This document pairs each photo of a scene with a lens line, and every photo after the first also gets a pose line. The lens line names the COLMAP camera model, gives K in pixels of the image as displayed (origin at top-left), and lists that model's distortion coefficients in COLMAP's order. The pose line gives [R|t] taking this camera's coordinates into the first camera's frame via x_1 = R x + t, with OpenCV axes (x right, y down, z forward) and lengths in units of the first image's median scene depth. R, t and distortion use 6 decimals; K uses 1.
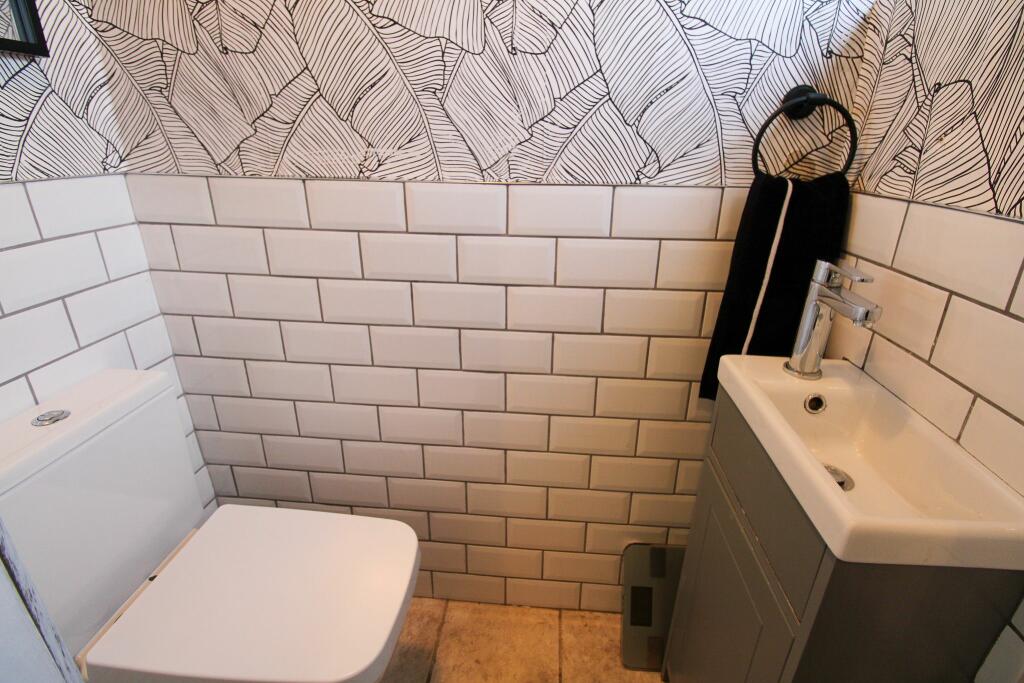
lens RADIAL K [[477.4, 0, 523.2], [0, 477.4, 329.2], [0, 0, 1]] dist [0.004987, -0.016642]
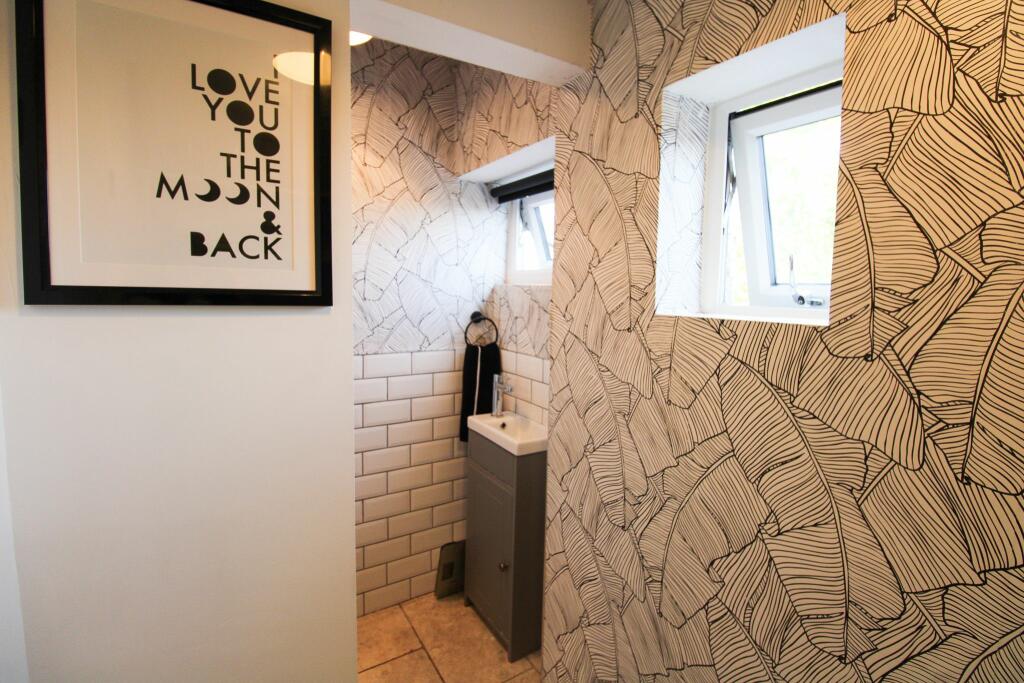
lens RADIAL K [[477.4, 0, 523.2], [0, 477.4, 329.2], [0, 0, 1]] dist [0.004987, -0.016642]
pose [[0.802120, -0.043545, 0.595573, -0.799882], [0.205714, 0.956441, -0.207127, 0.191814], [-0.560611, 0.288659, 0.776139, -1.193333]]
